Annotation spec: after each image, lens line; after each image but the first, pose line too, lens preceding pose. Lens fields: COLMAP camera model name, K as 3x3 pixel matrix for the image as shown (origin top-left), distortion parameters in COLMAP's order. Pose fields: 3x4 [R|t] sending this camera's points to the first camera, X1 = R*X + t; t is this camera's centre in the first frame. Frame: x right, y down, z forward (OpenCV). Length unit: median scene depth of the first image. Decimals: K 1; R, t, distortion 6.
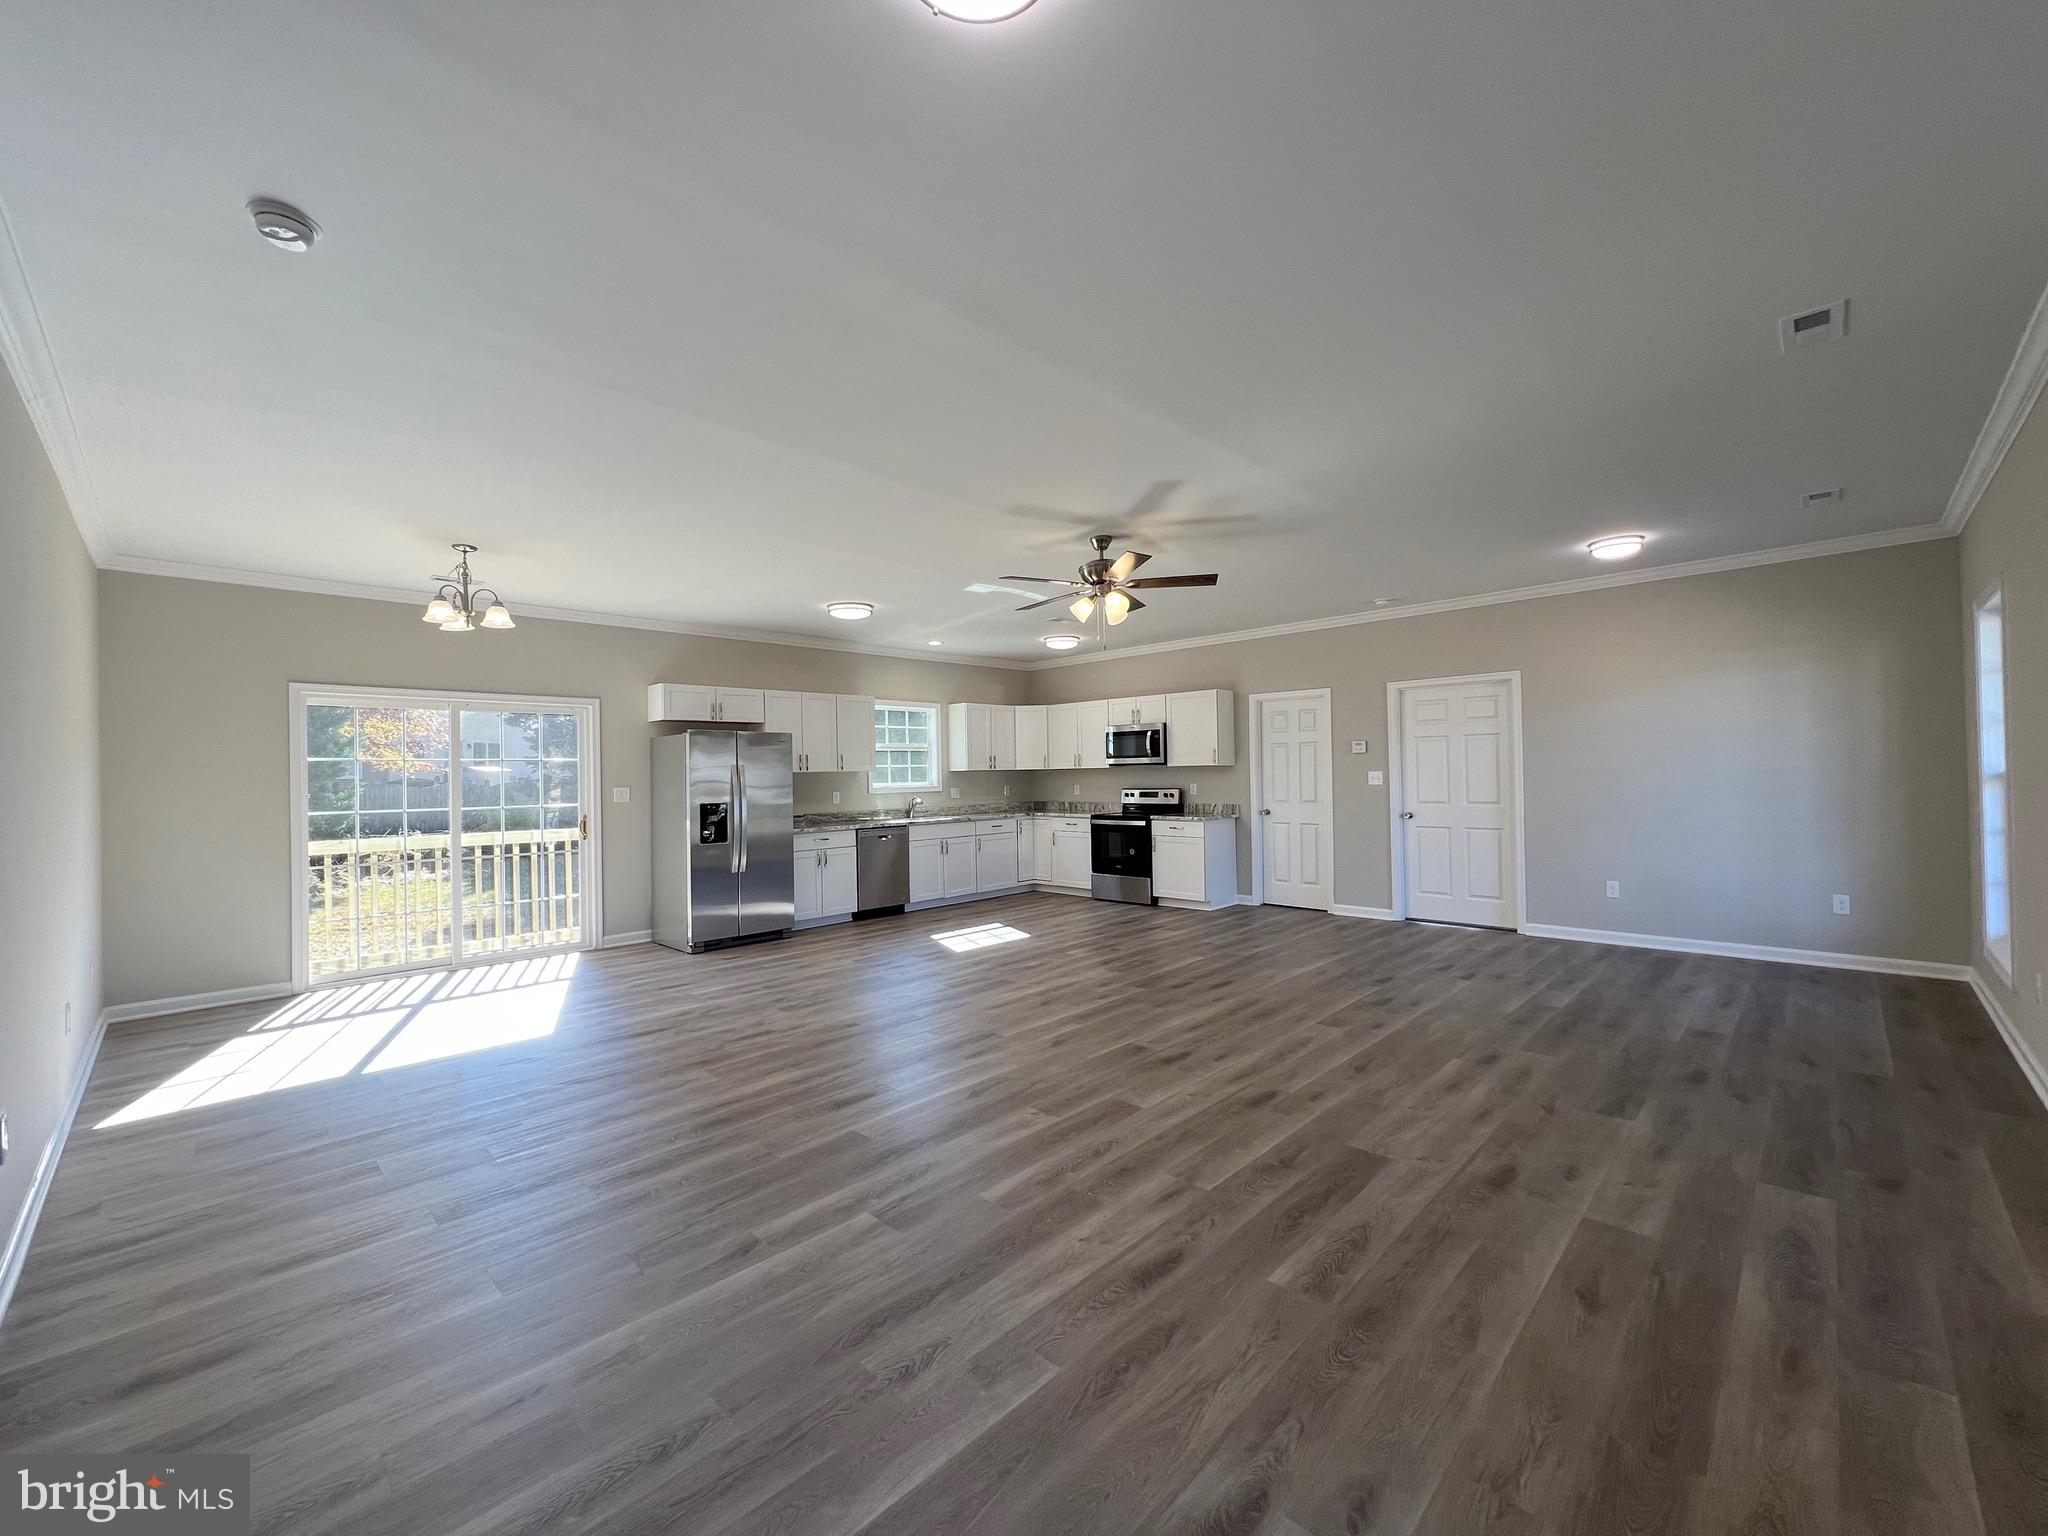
lens RADIAL K [[821.3, 0, 1022.8], [0, 821.3, 768.6], [0, 0, 1]] dist [-0.002180, 0.000521]
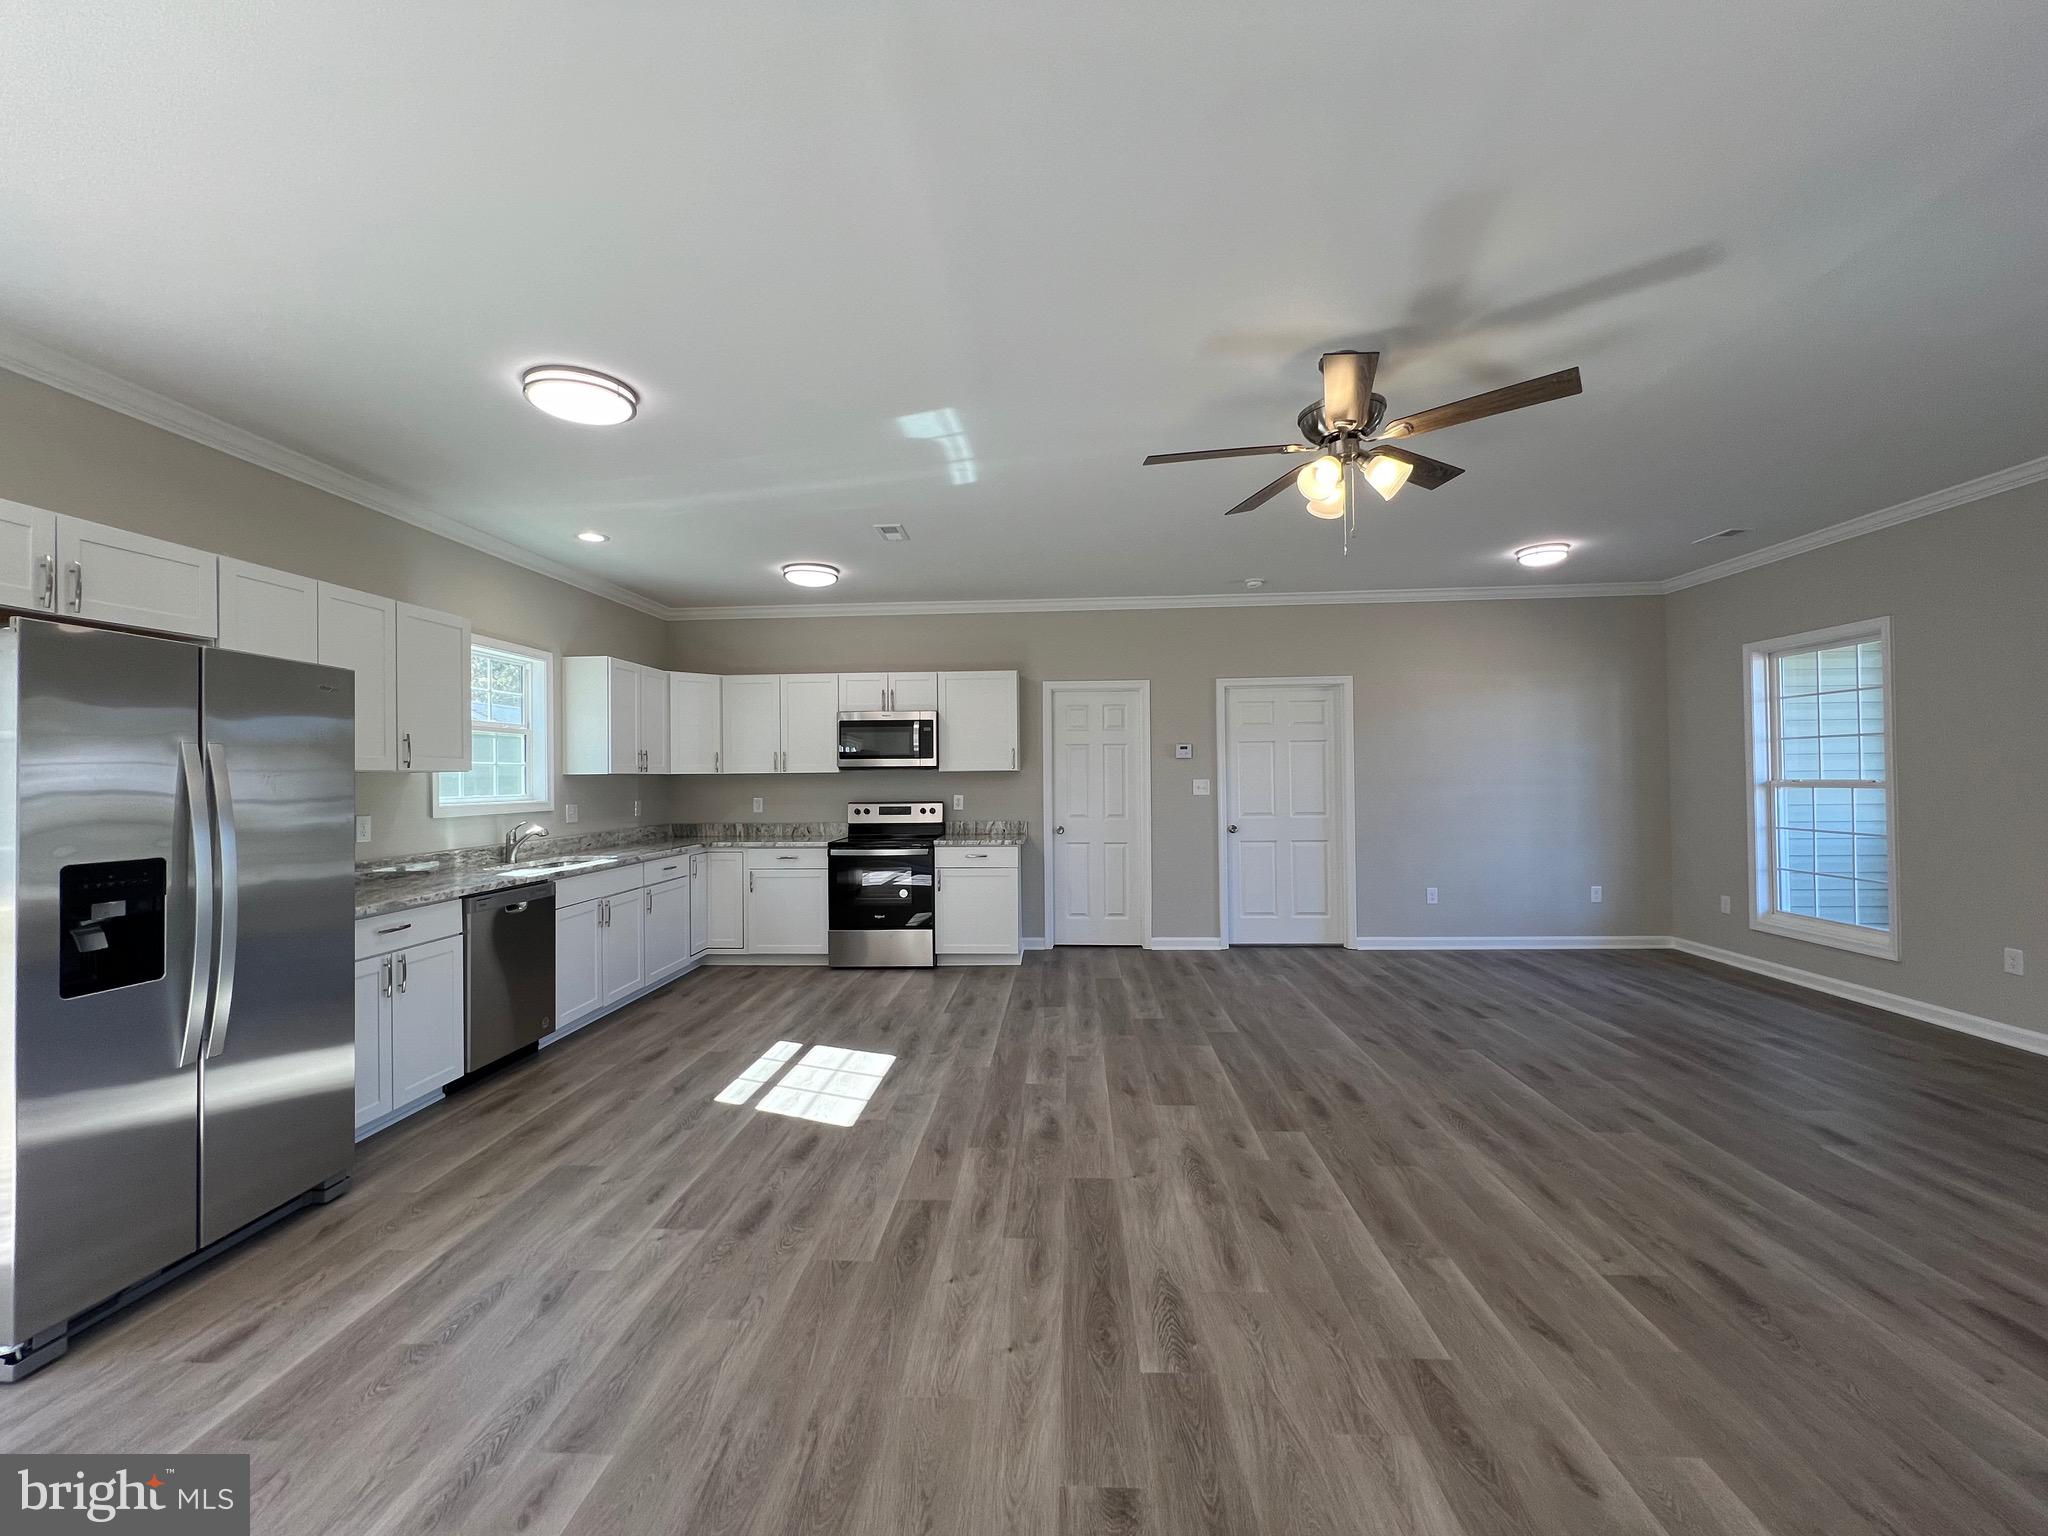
lens RADIAL K [[821.3, 0, 1022.8], [0, 821.3, 768.6], [0, 0, 1]] dist [-0.002180, 0.000521]
pose [[0.751619, 0.016933, 0.659380, -0.288420], [-0.006834, 0.999817, -0.017886, 0.008706], [-0.659562, 0.008937, 0.751597, 0.475116]]
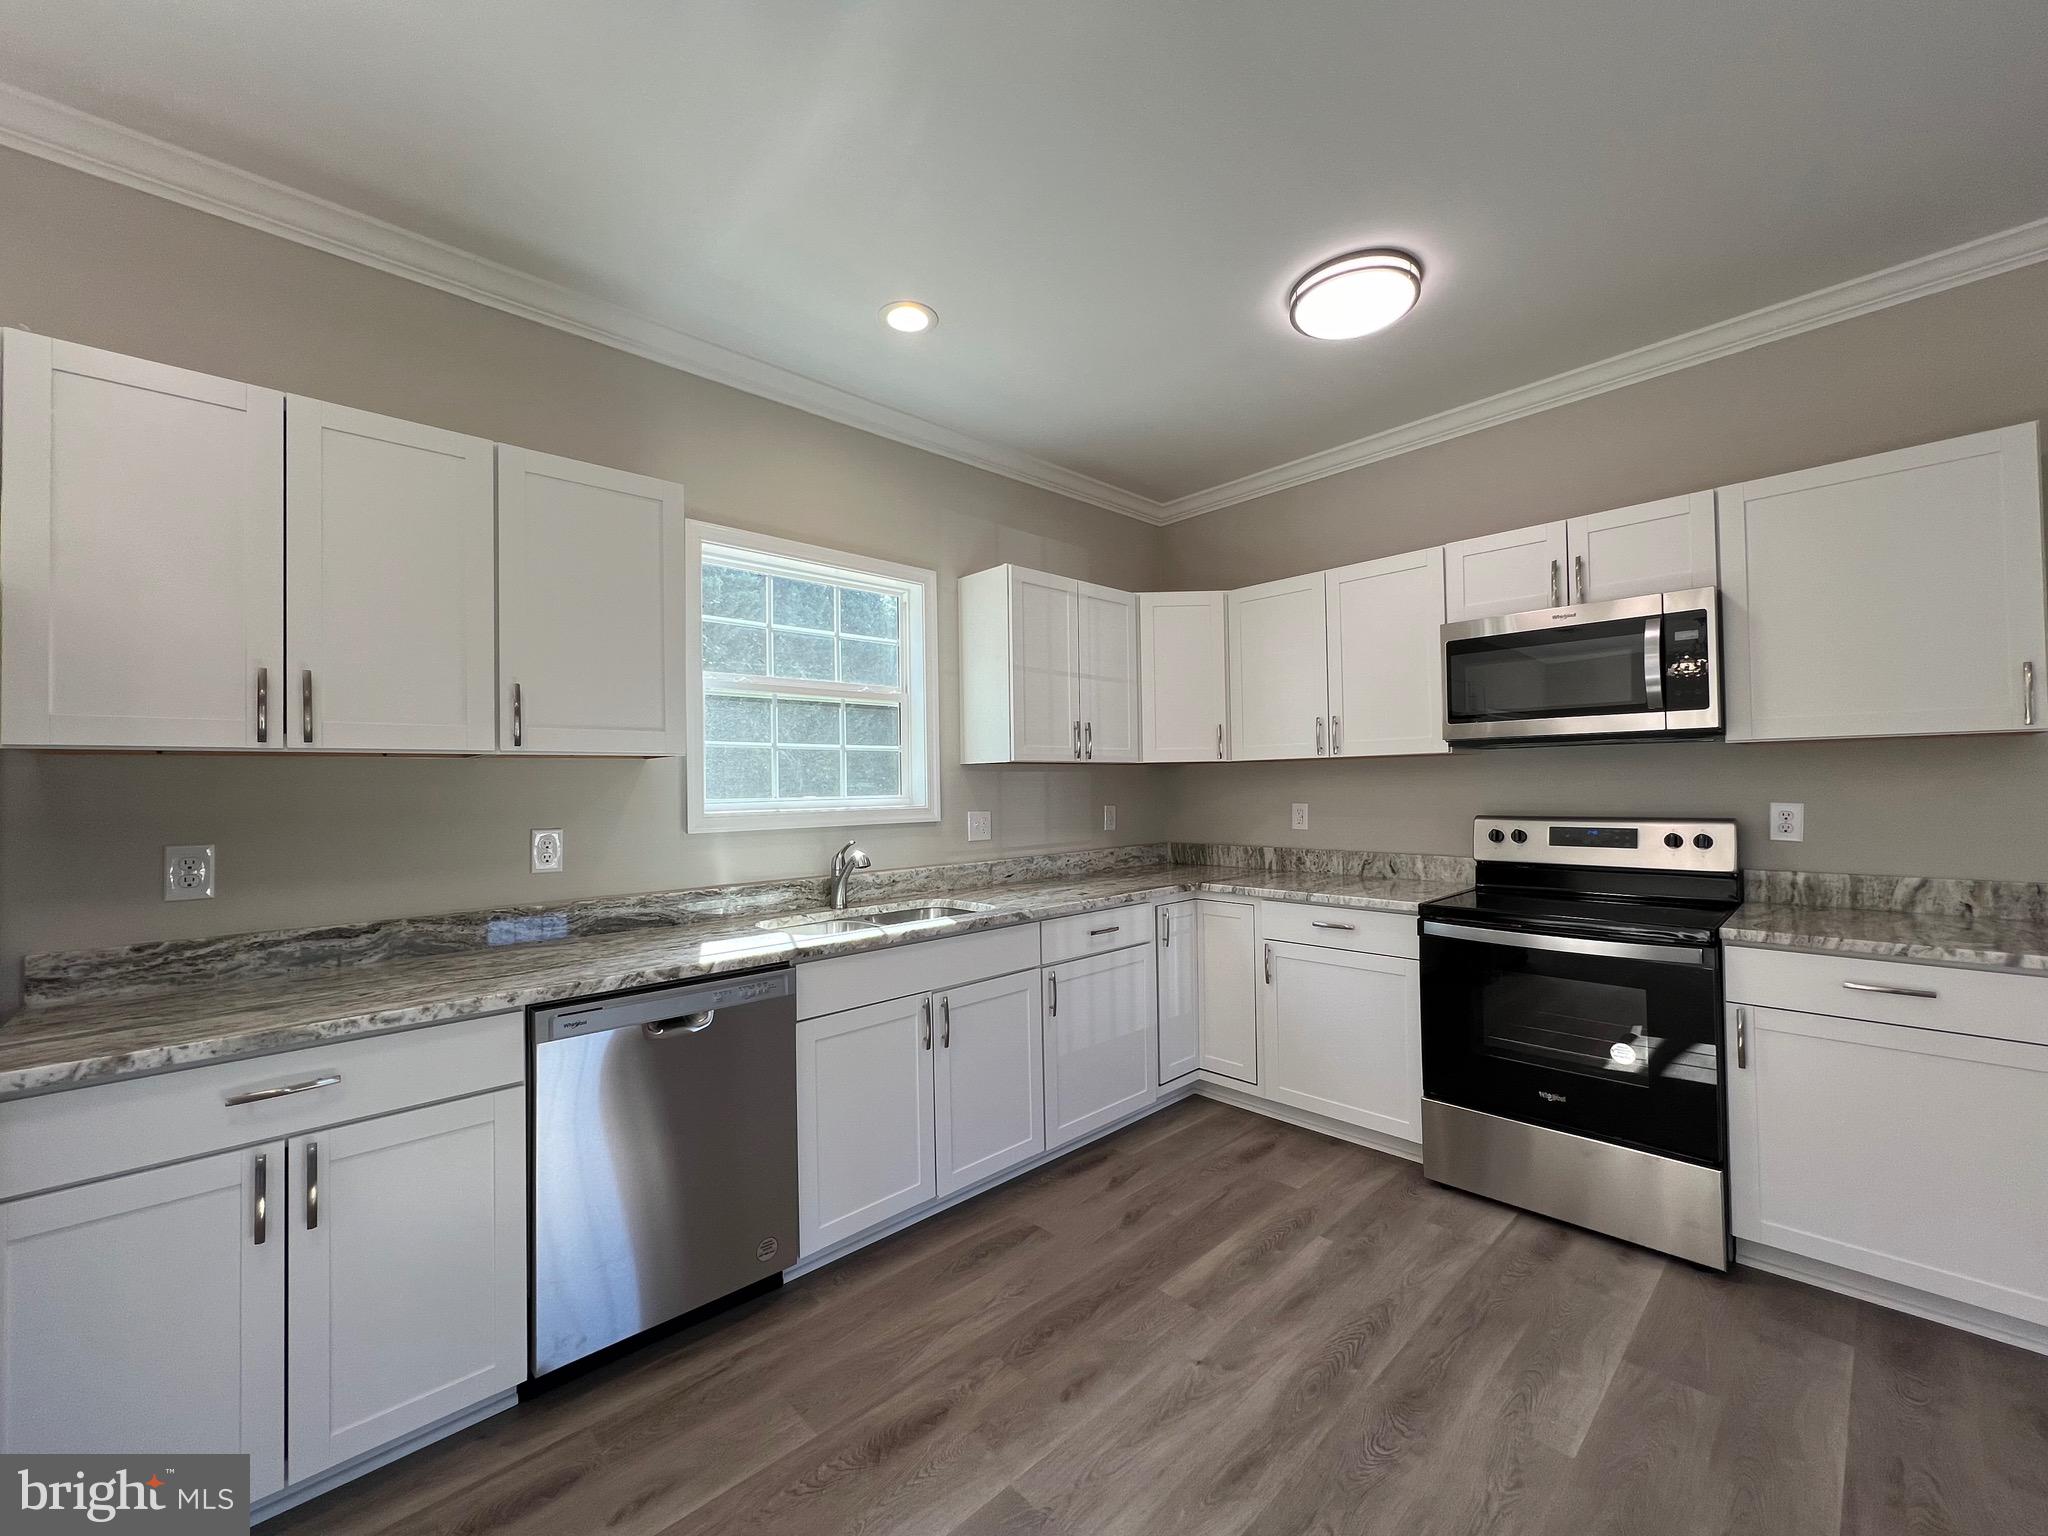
lens RADIAL K [[821.3, 0, 1022.8], [0, 821.3, 768.6], [0, 0, 1]] dist [-0.002180, 0.000521]
pose [[0.999259, 0.001521, -0.038456, -0.063609], [-0.002097, 0.999886, -0.014923, 0.013039], [0.038429, 0.014993, 0.999149, 0.830427]]
